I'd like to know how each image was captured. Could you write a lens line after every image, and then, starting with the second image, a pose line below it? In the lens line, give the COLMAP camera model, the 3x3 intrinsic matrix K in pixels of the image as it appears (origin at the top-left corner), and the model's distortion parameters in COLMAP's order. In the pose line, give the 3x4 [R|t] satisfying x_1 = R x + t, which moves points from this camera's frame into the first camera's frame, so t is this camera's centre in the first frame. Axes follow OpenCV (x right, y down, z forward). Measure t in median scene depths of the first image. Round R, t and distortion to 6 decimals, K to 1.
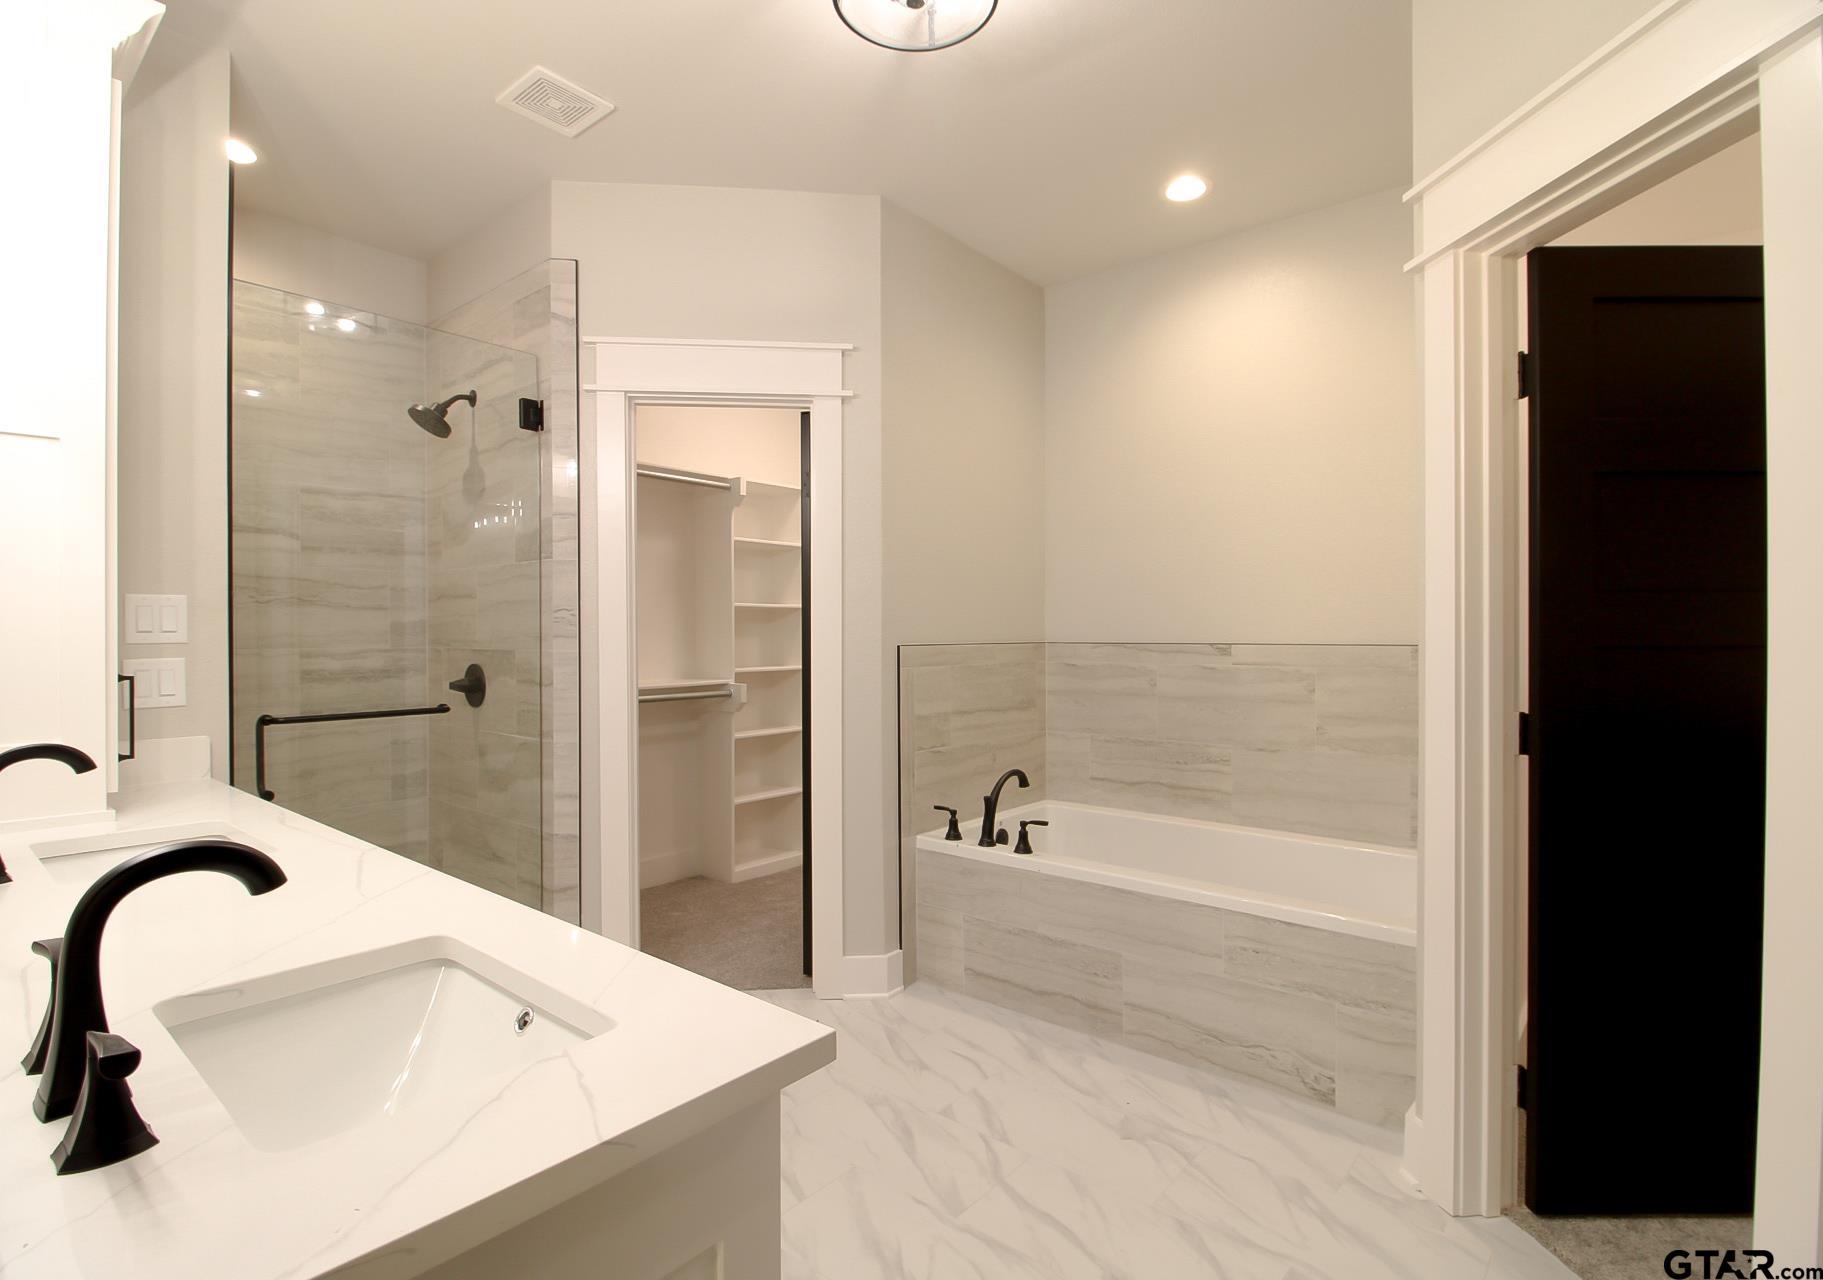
lens RADIAL K [[893.0, 0, 911.5], [0, 893.0, 640.0], [0, 0, 1]] dist [0.012917, -0.021371]
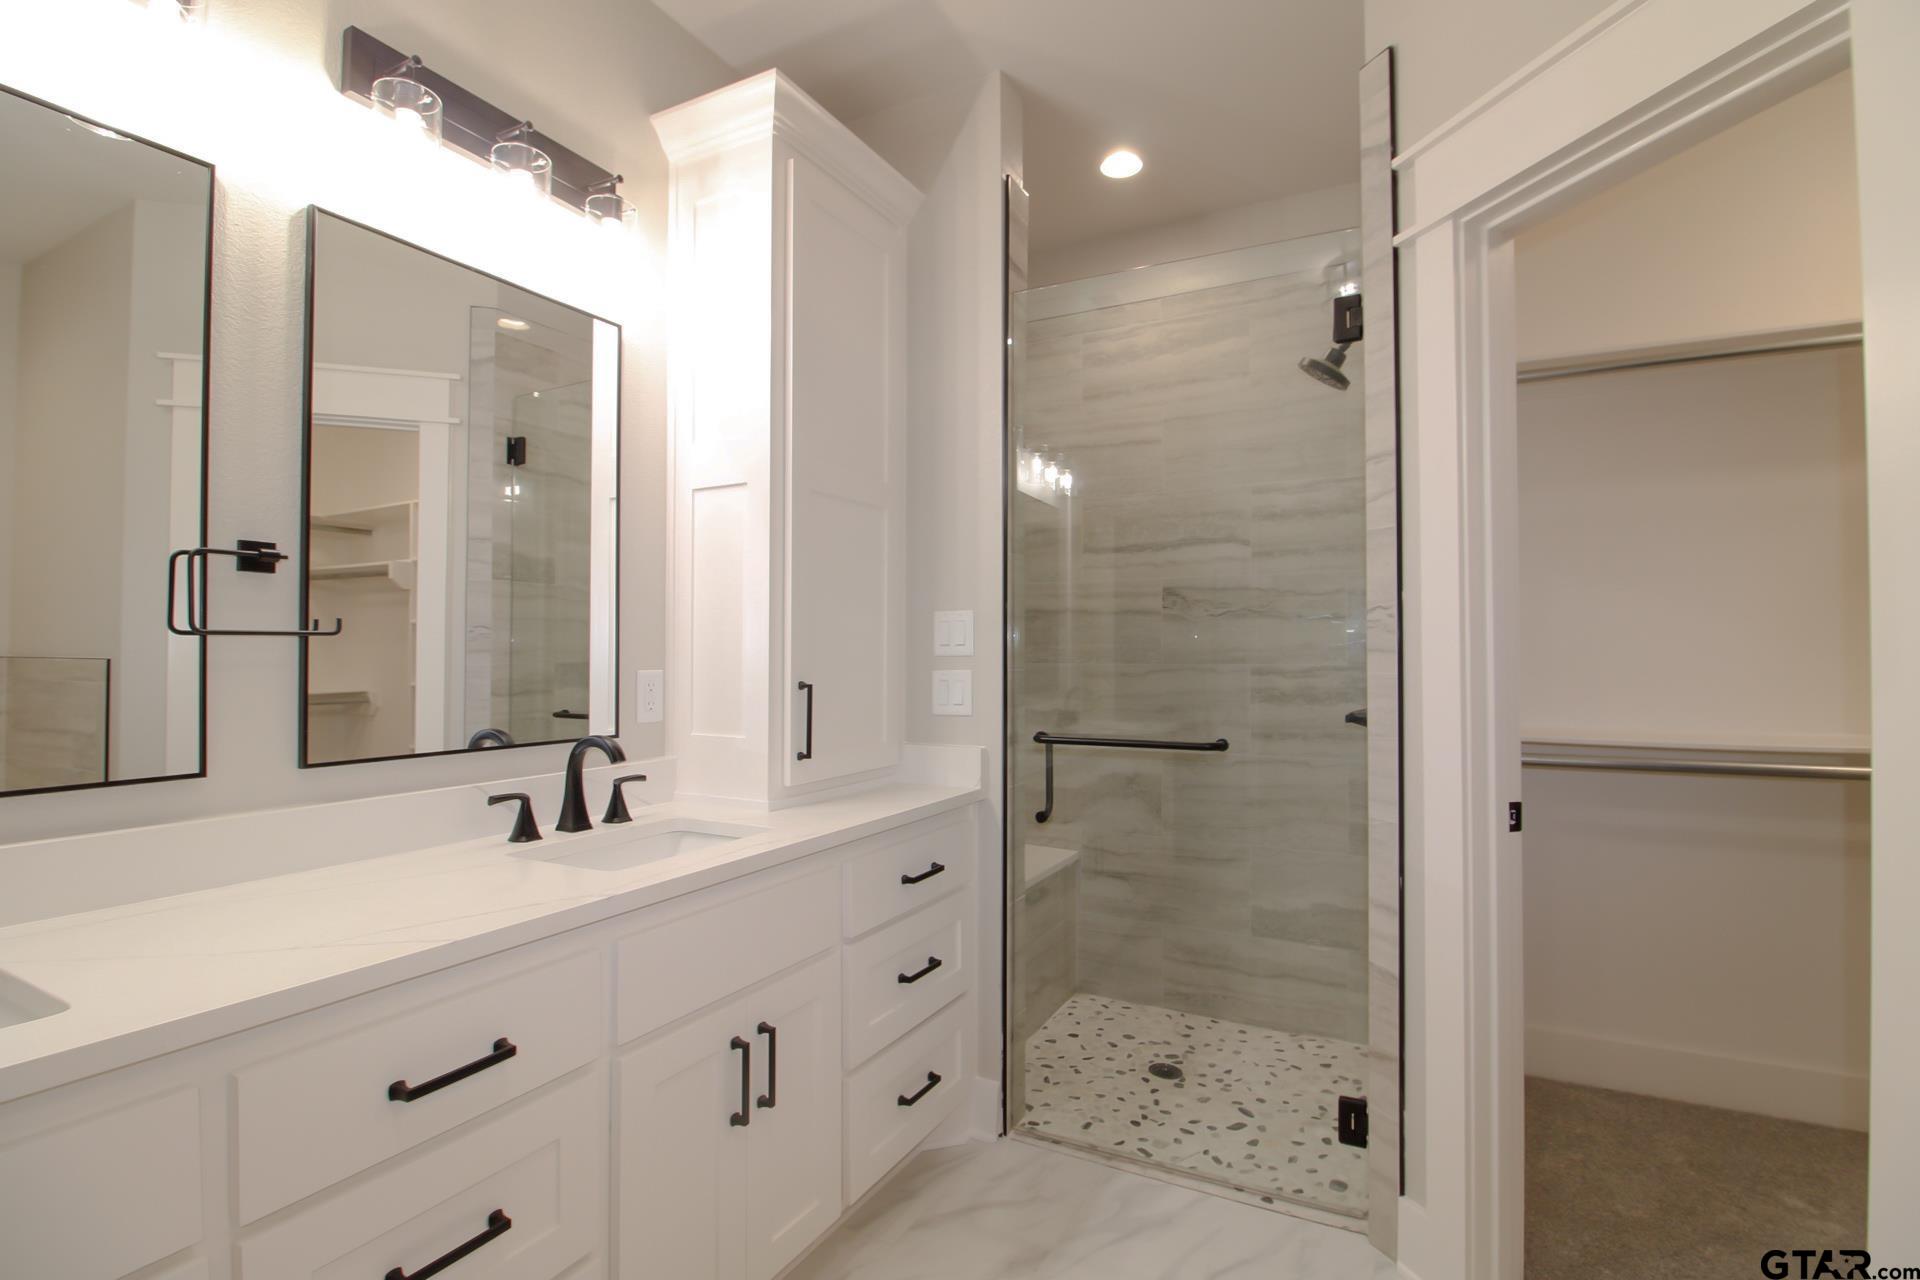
lens RADIAL K [[893.3, 0, 986.0], [0, 893.3, 638.2], [0, 0, 1]] dist [0.001926, -0.014714]
pose [[0.224575, -0.014127, -0.974354, 0.155784], [-0.008138, 0.999833, -0.016372, -0.000139], [0.974423, 0.011607, 0.224423, 0.575233]]
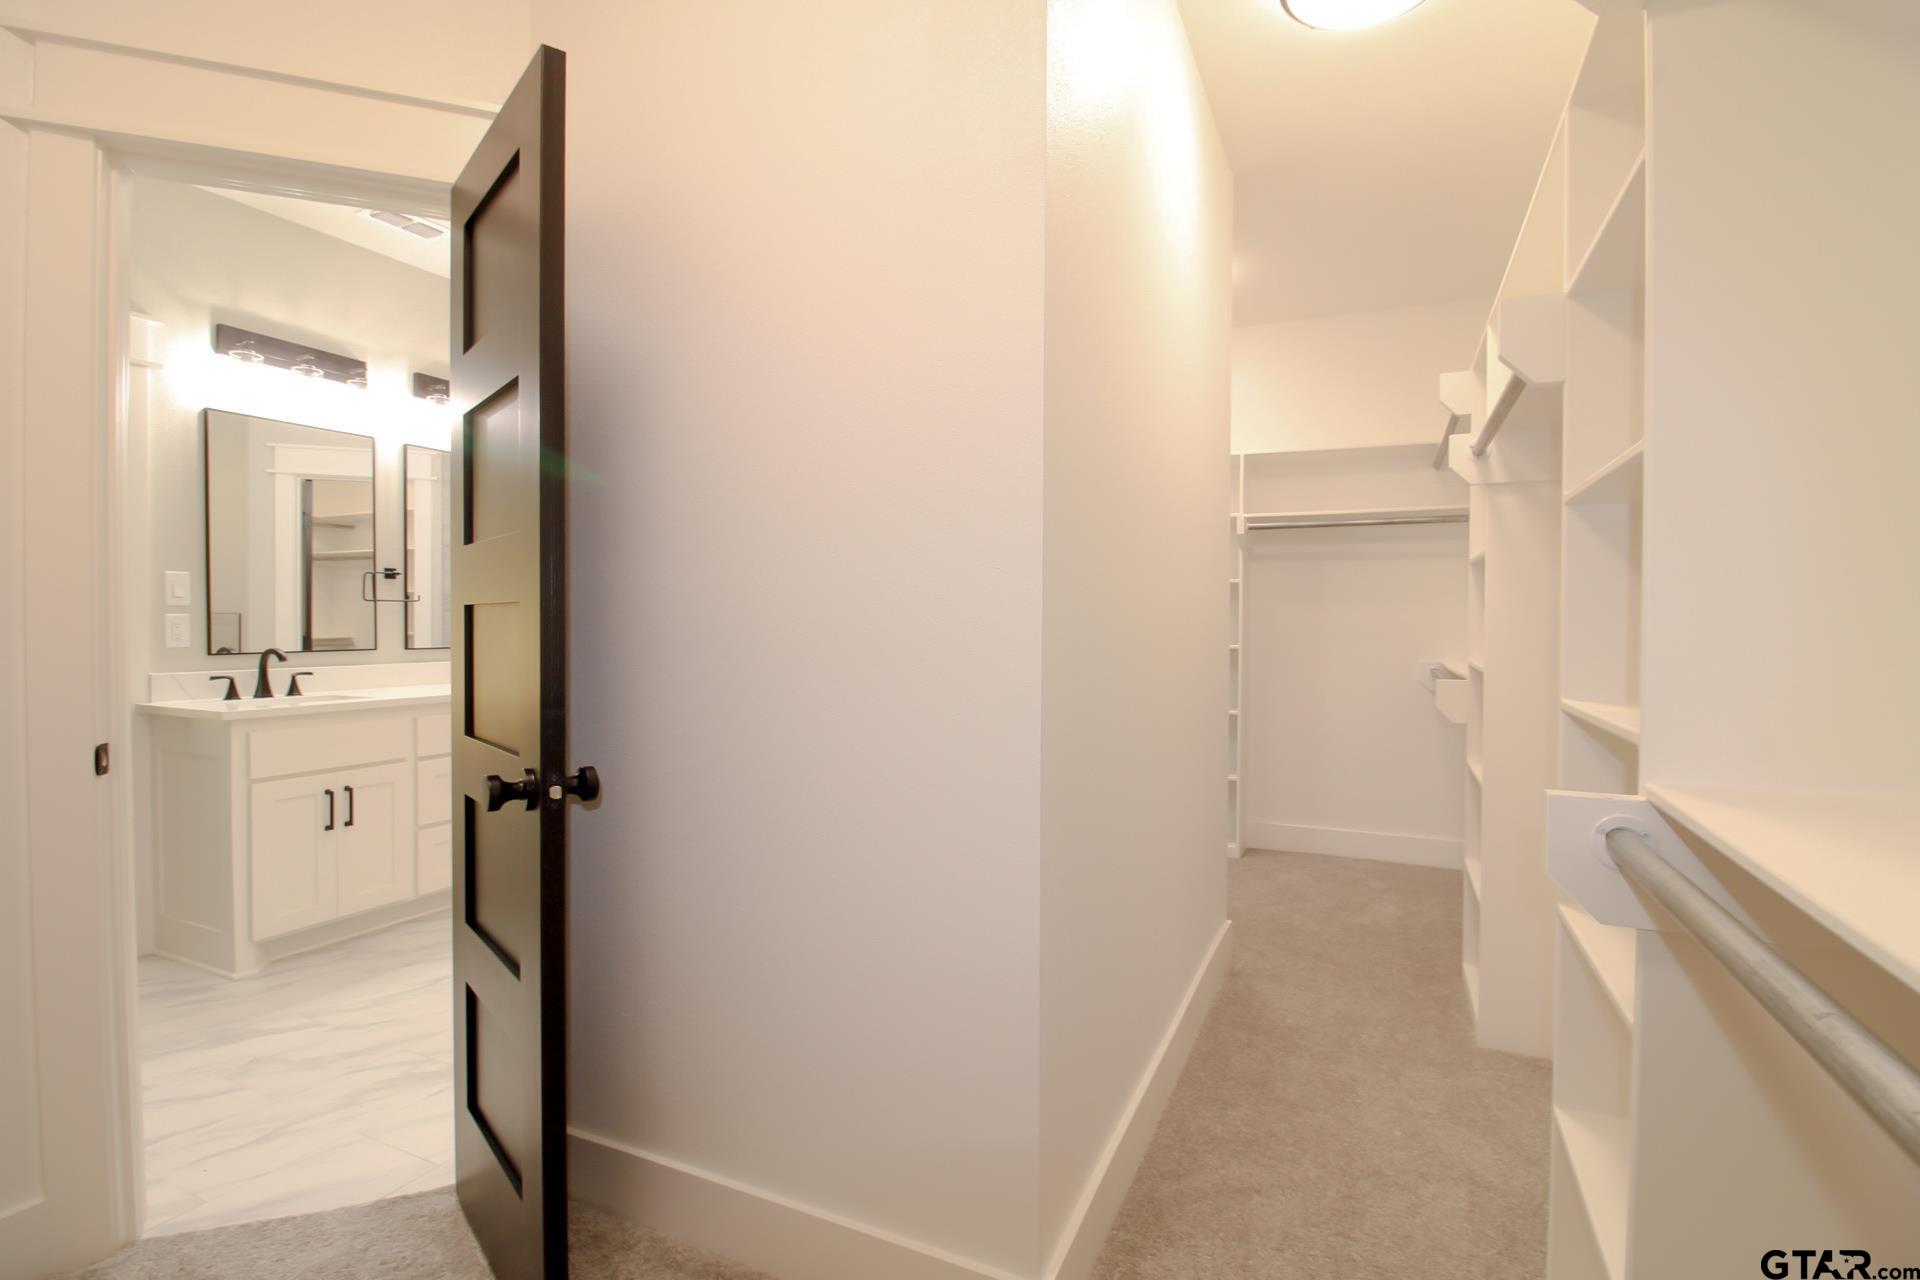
lens RADIAL K [[893.3, 0, 986.0], [0, 893.3, 638.2], [0, 0, 1]] dist [0.001926, -0.014714]
pose [[0.284705, 0.029100, -0.958173, 1.100177], [-0.021006, 0.999489, 0.024113, -0.002137], [0.958385, 0.013263, 0.285170, 0.769071]]
